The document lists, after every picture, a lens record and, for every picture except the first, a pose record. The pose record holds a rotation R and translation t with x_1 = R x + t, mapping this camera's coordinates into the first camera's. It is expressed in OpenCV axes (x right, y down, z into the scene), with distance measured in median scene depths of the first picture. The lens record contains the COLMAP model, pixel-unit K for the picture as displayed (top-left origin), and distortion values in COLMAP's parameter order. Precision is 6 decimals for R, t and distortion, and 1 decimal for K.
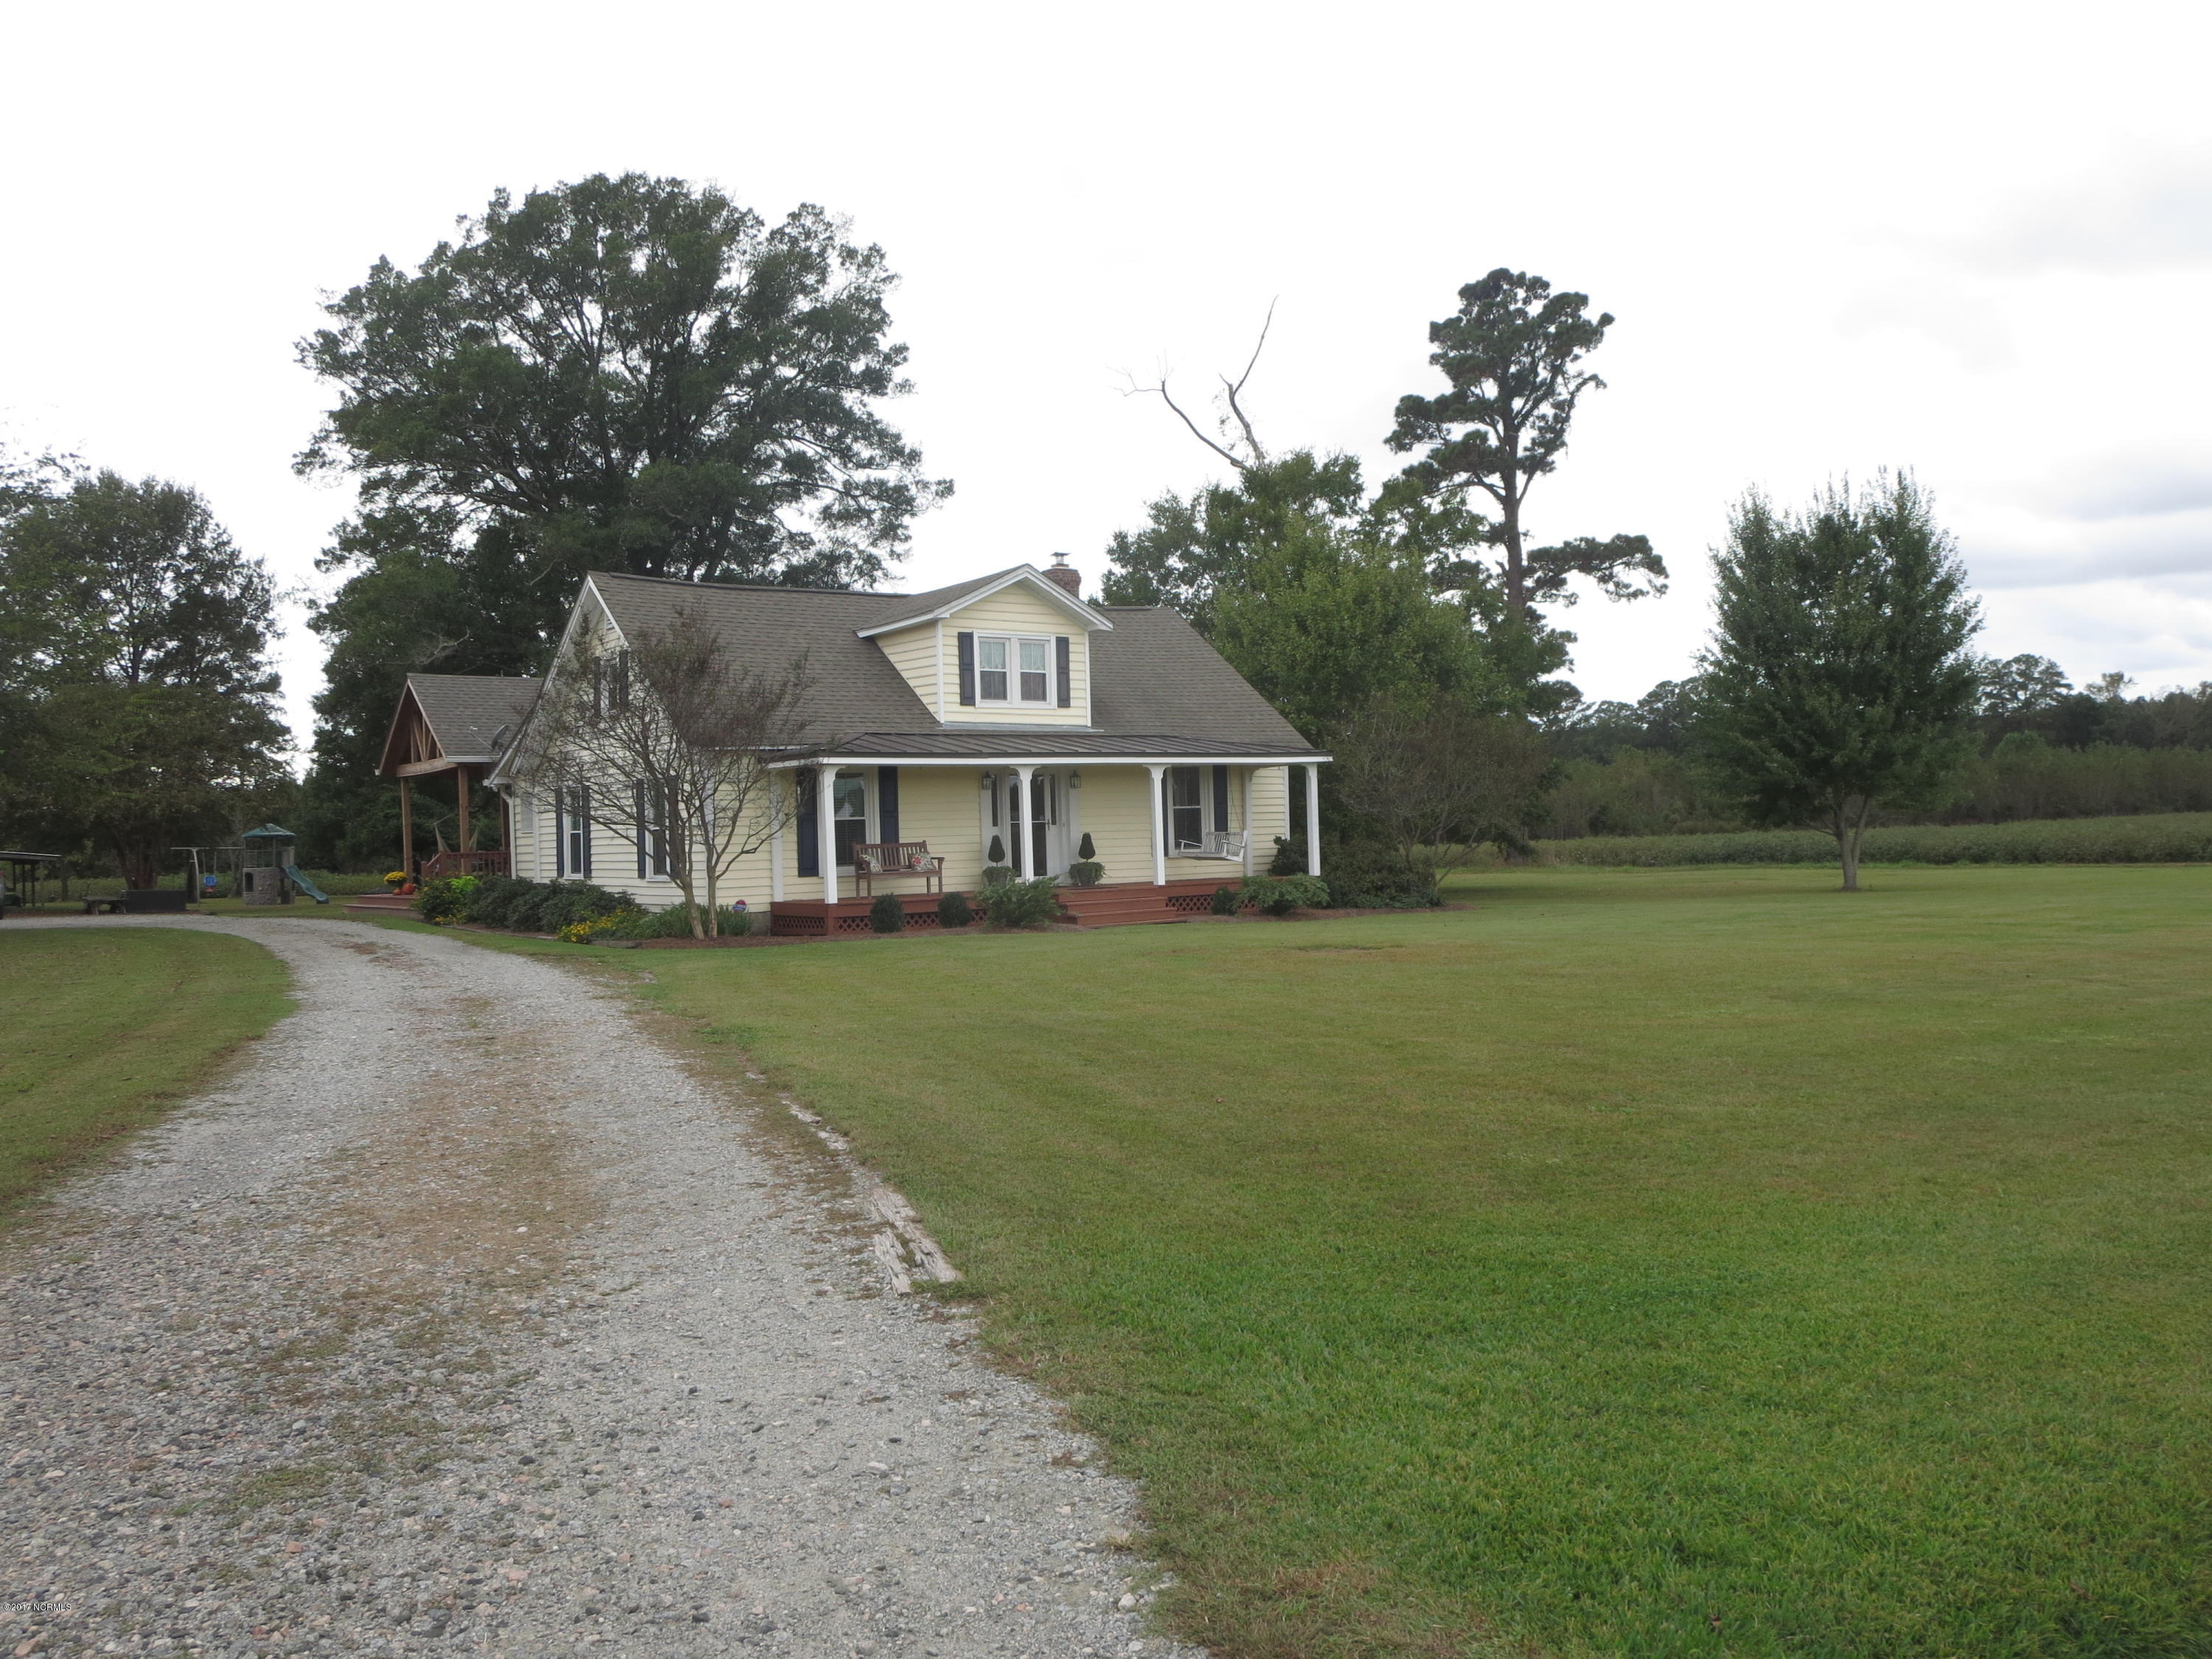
lens RADIAL K [[1763.8, 0, 1106.0], [0, 1763.8, 829.5], [0, 0, 1]] dist [-0.001295, 0.002165]
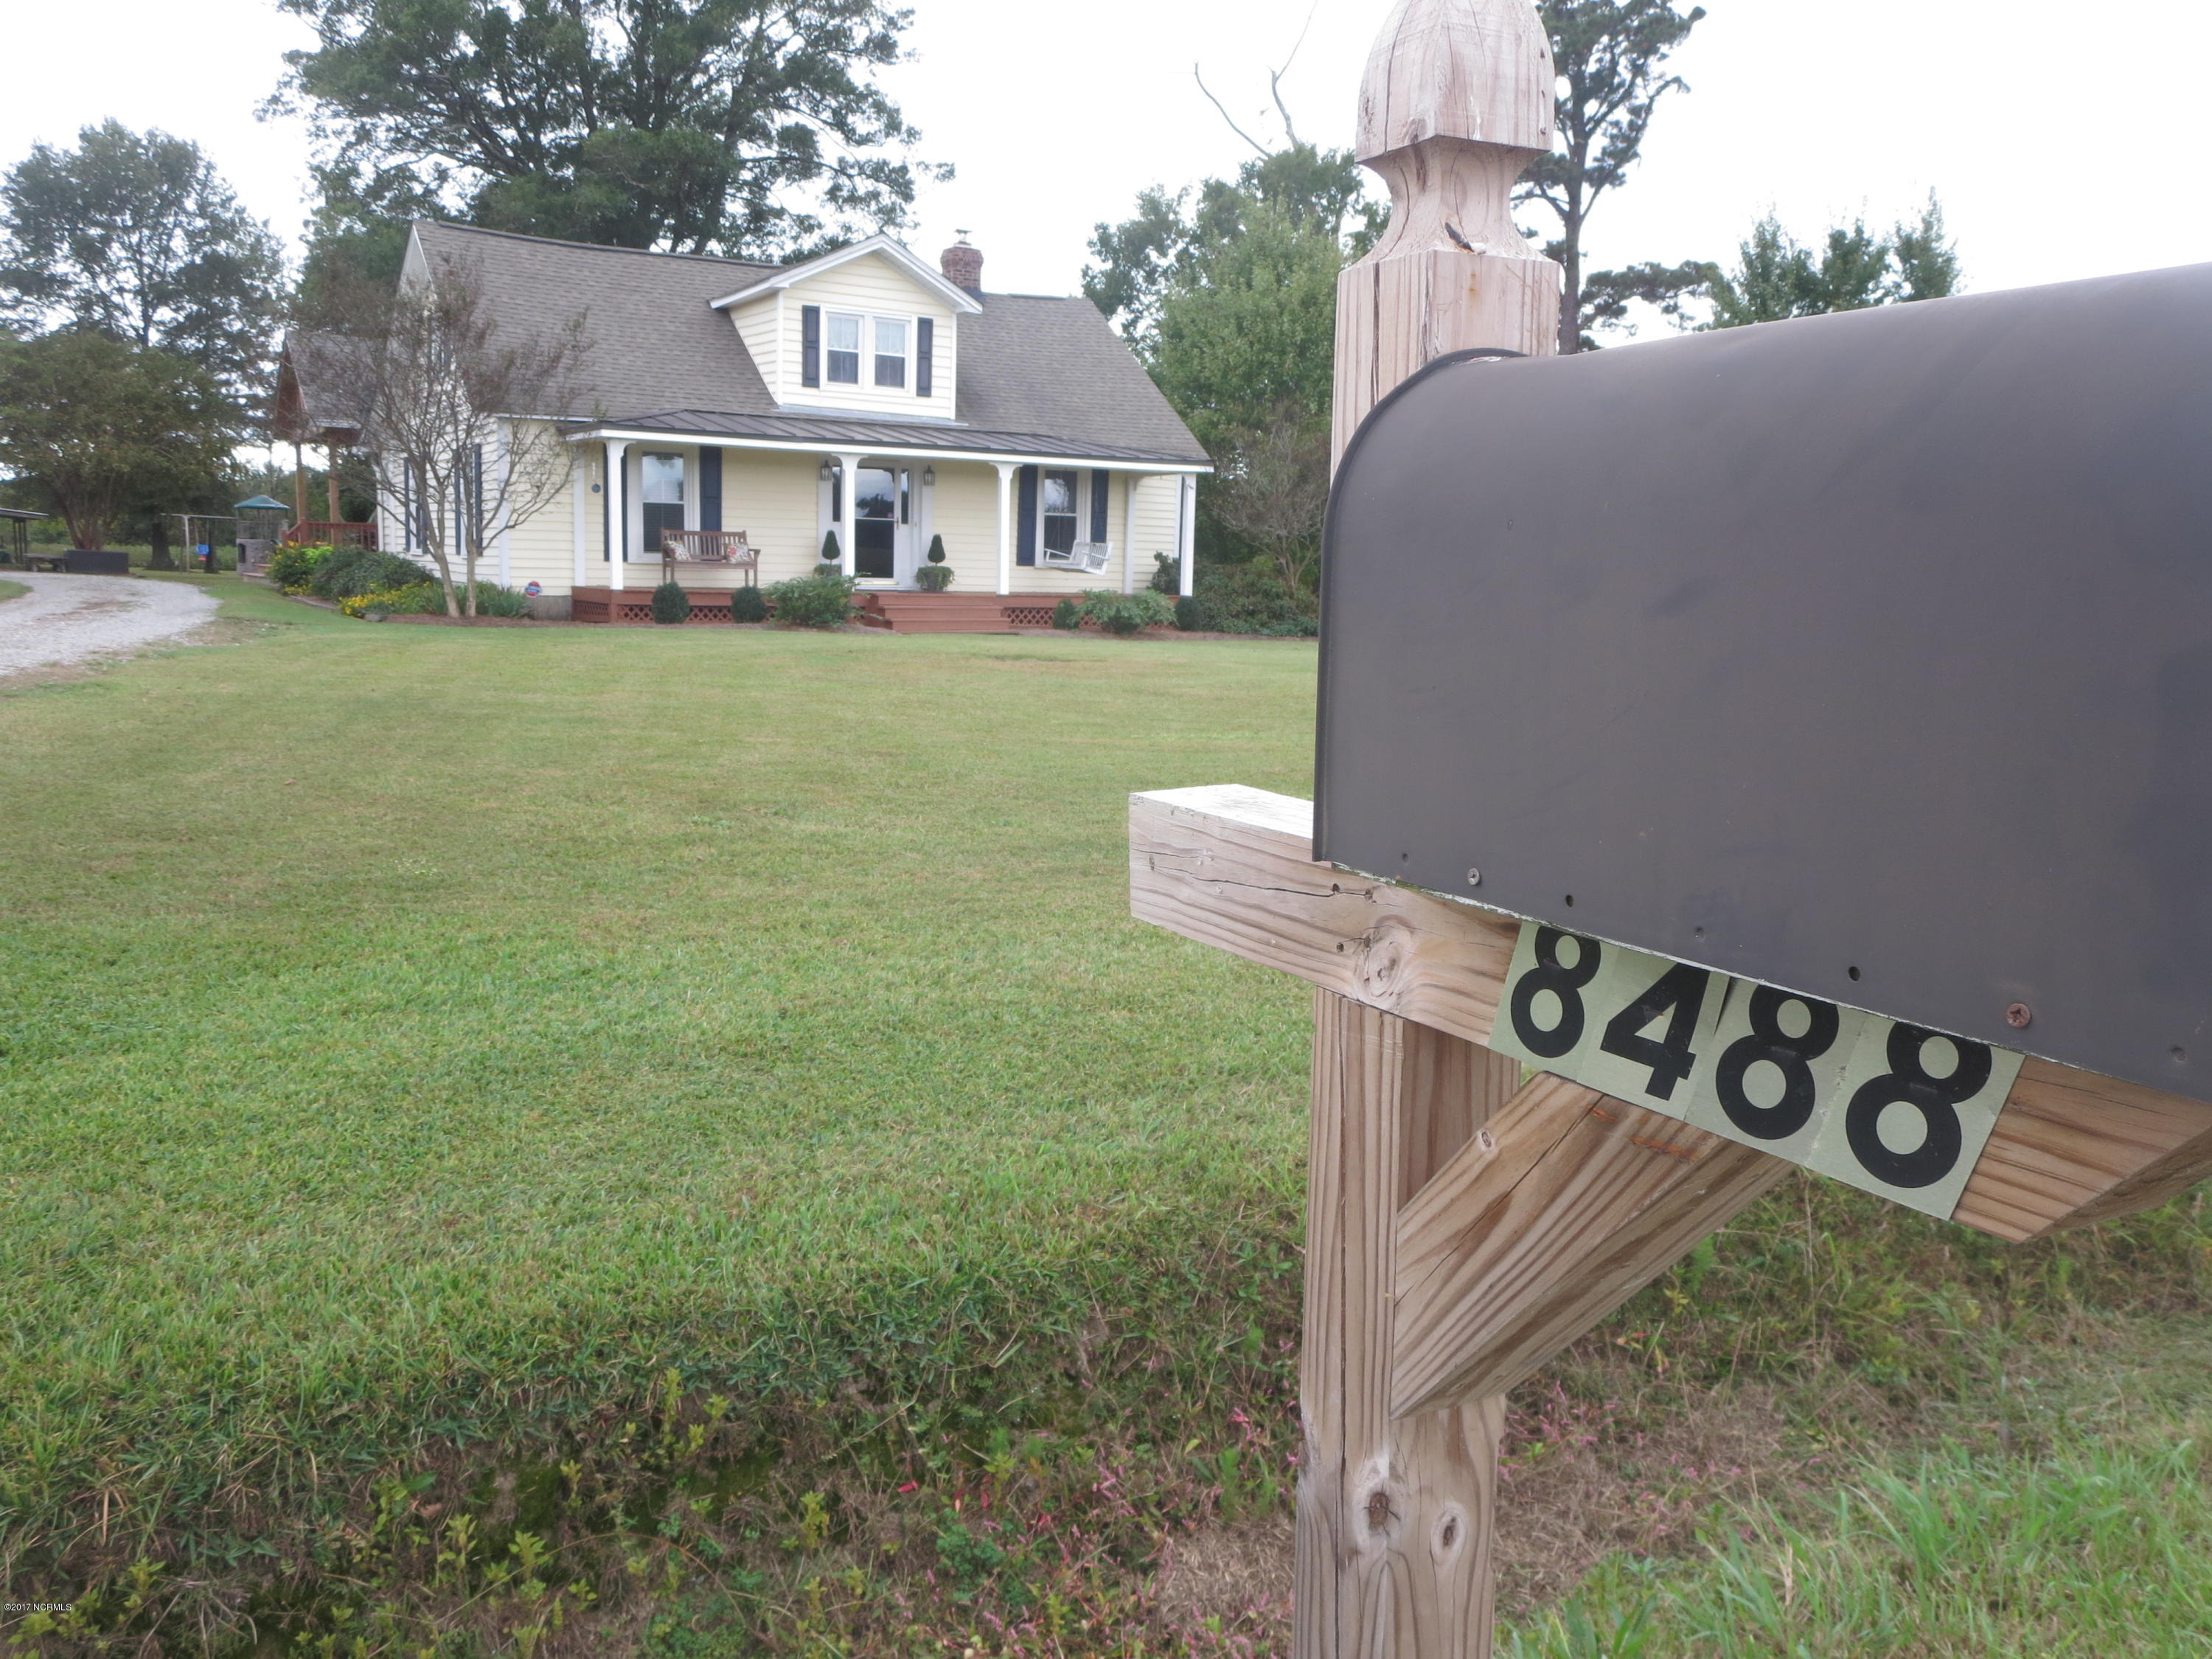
lens RADIAL K [[1752.7, 0, 1106.0], [0, 1752.7, 829.5], [0, 0, 1]] dist [0.000980, 0.000753]
pose [[0.996291, 0.065767, -0.055491, 0.125079], [-0.056549, 0.986471, 0.153874, 0.007260], [0.064860, -0.150165, 0.986531, 0.058841]]
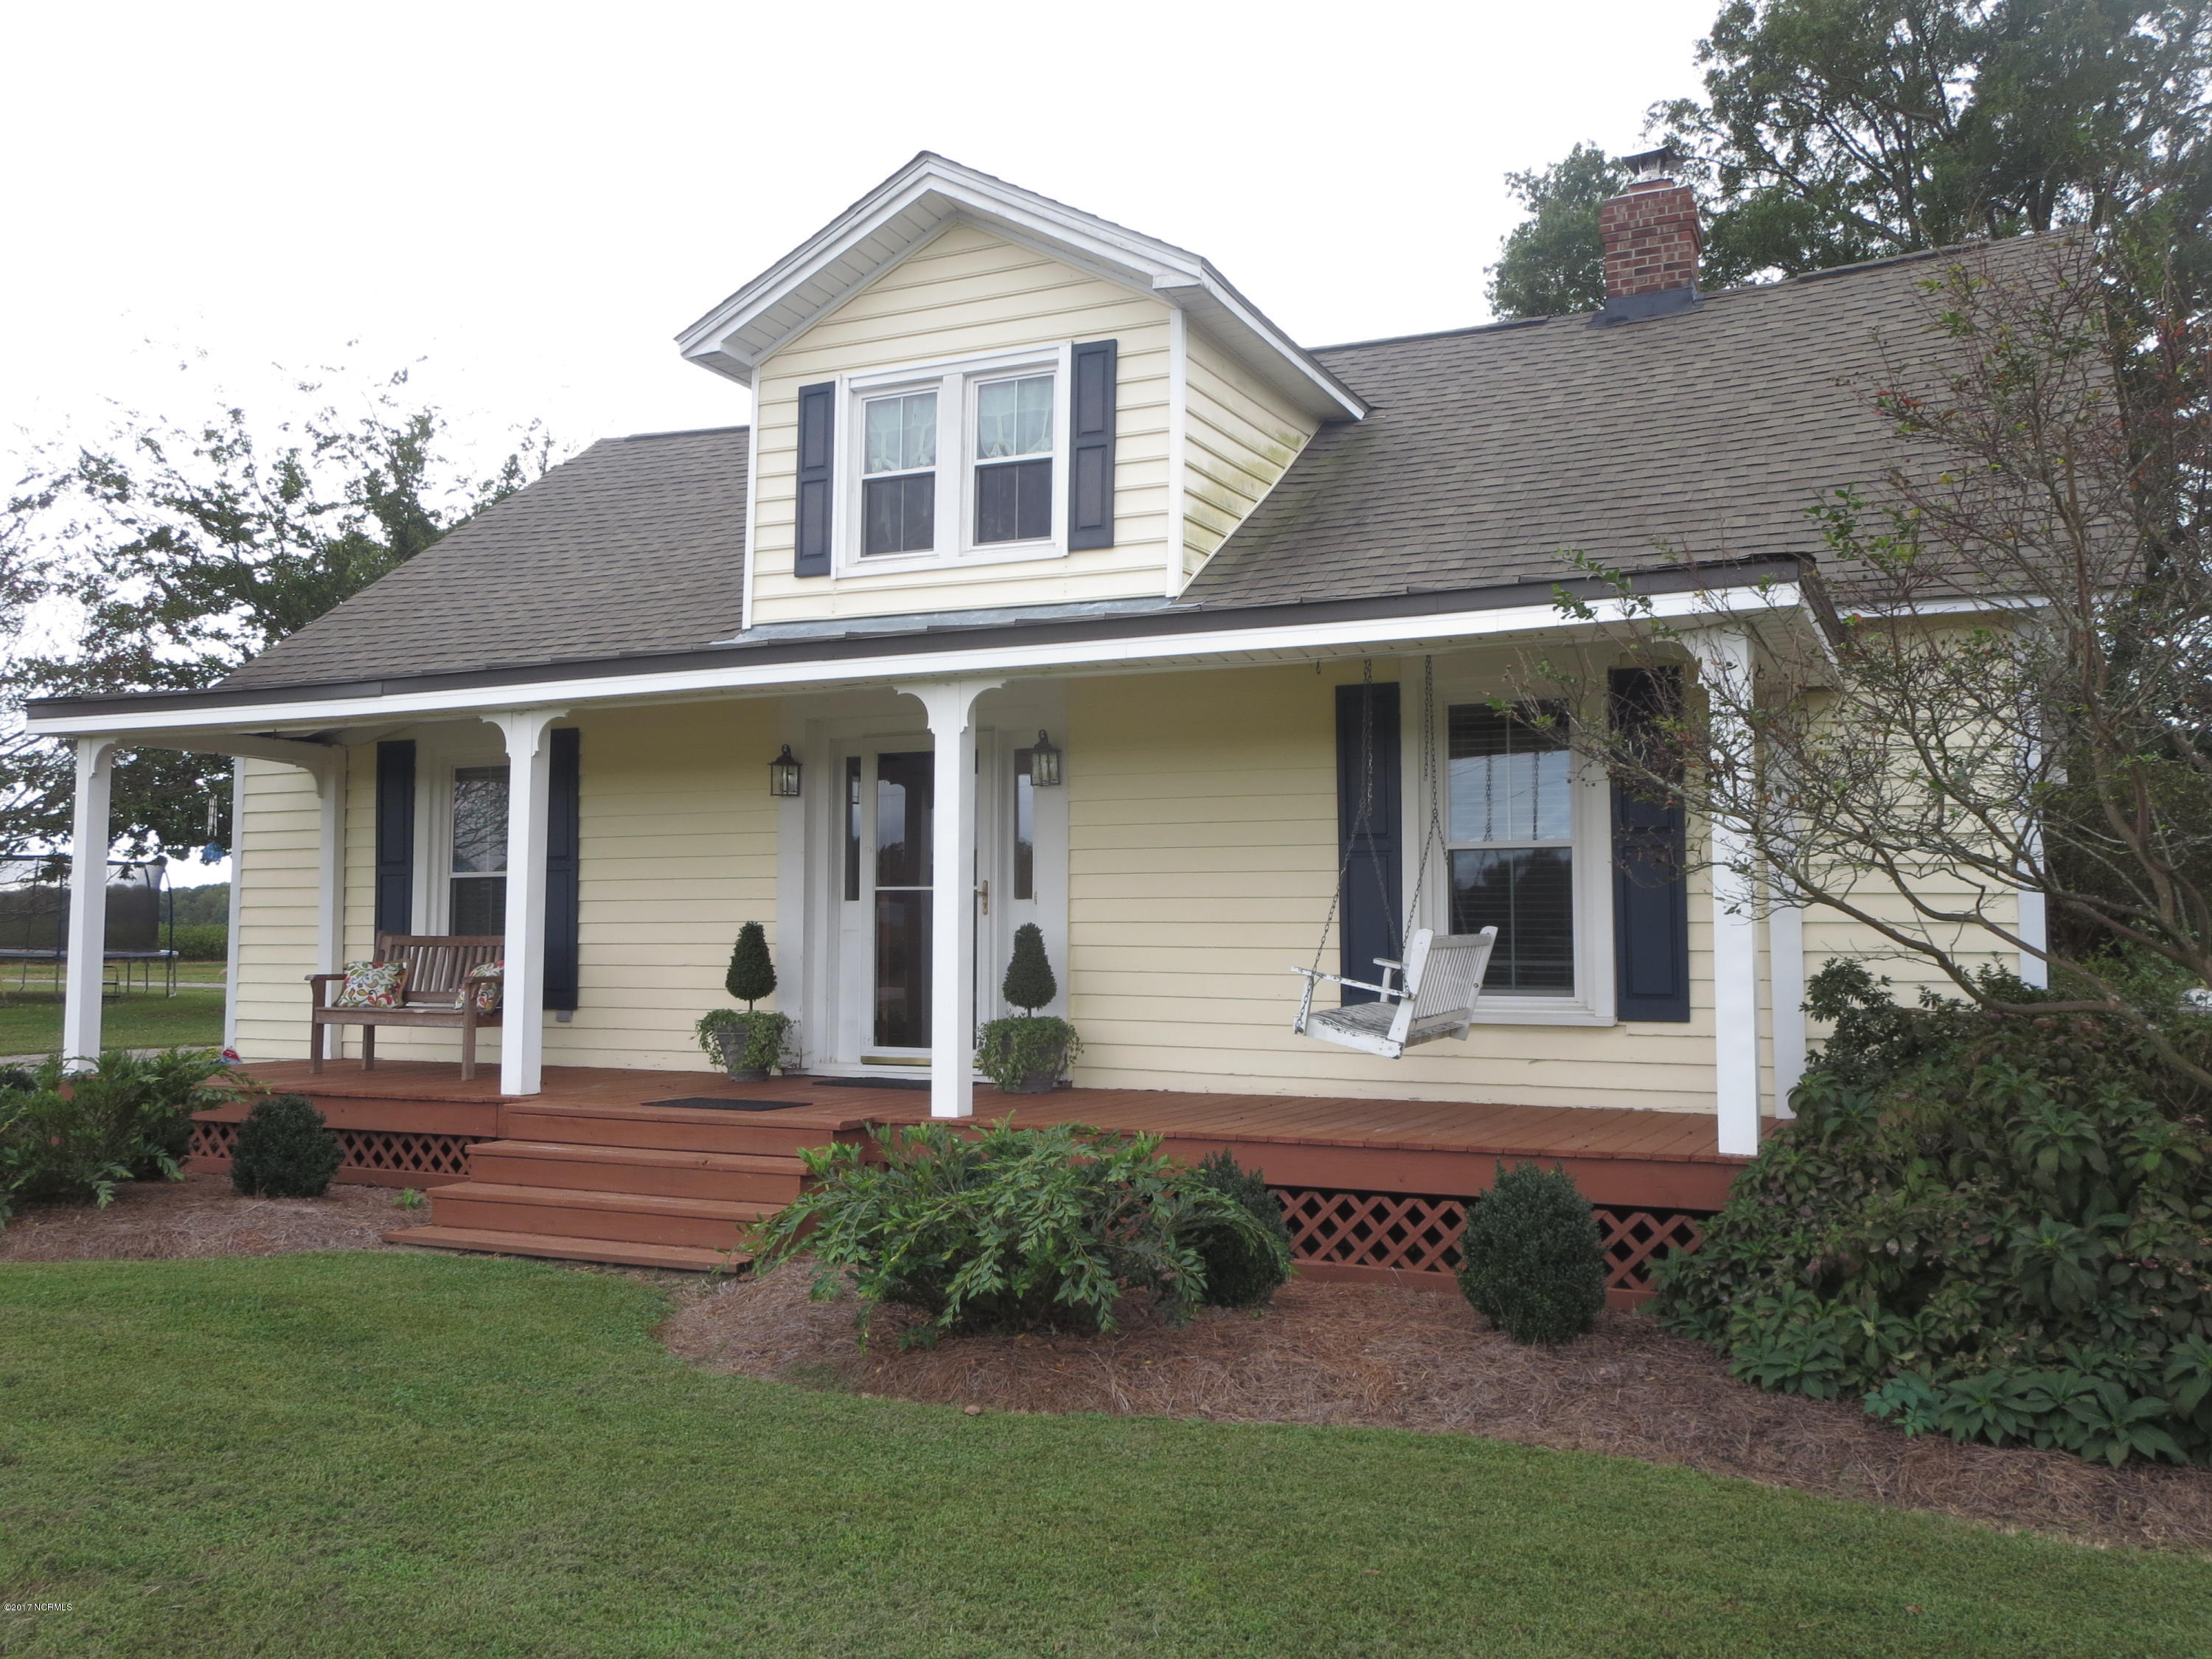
lens RADIAL K [[1752.7, 0, 1106.0], [0, 1752.7, 829.5], [0, 0, 1]] dist [0.000980, 0.000753]
pose [[0.529025, -0.028765, -0.848119, 0.235534], [-0.018421, 0.998801, -0.045366, -0.000748], [0.848406, 0.039623, 0.527861, 0.754034]]
